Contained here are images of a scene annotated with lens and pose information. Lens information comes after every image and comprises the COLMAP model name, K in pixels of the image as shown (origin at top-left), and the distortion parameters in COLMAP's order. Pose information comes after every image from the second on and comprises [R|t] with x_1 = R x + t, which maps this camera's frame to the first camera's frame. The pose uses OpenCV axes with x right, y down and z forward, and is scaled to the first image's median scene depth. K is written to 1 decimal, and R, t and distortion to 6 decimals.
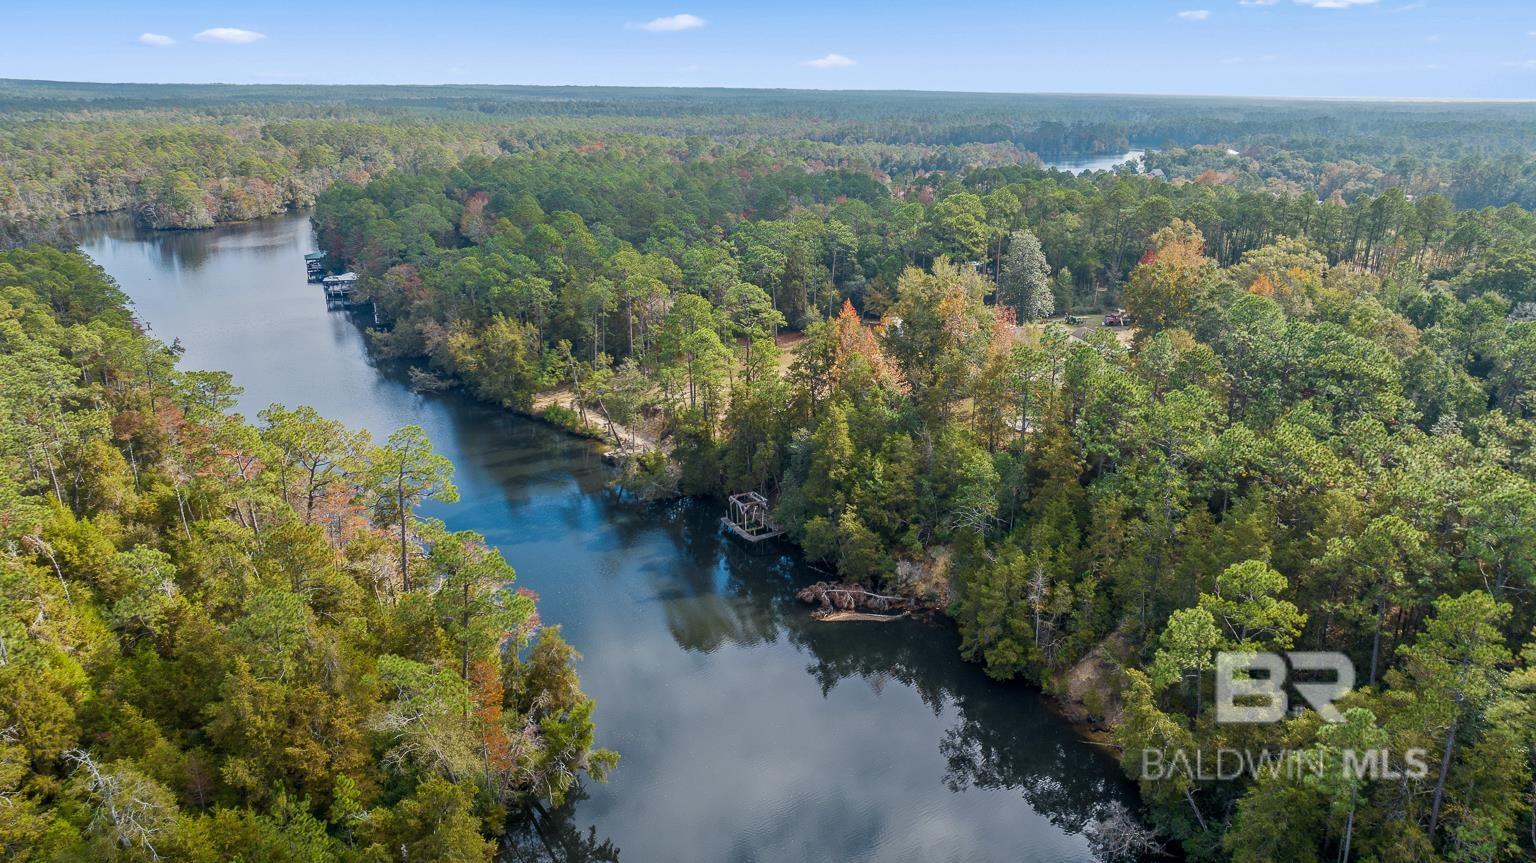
lens RADIAL K [[1110.2, 0, 768.0], [0, 1110.2, 431.5], [0, 0, 1]] dist [0.025088, 0.003253]
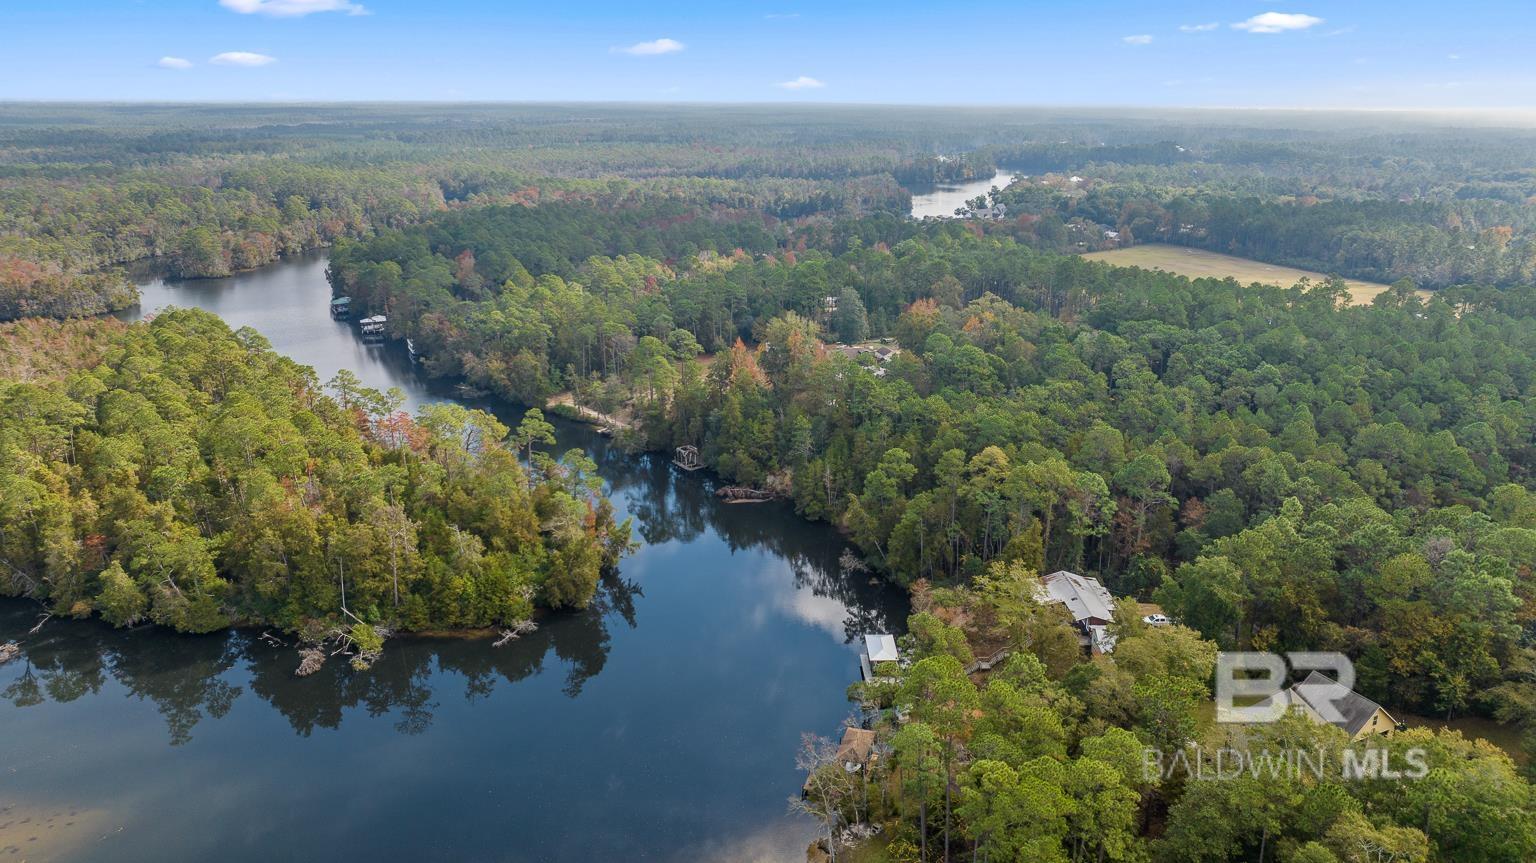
lens RADIAL K [[1110.2, 0, 768.0], [0, 1110.2, 431.5], [0, 0, 1]] dist [0.025088, 0.003253]
pose [[0.996416, -0.032651, 0.078038, -0.024302], [0.033169, 0.999435, -0.005347, 0.042390], [-0.077820, 0.007917, 0.996936, -0.759239]]
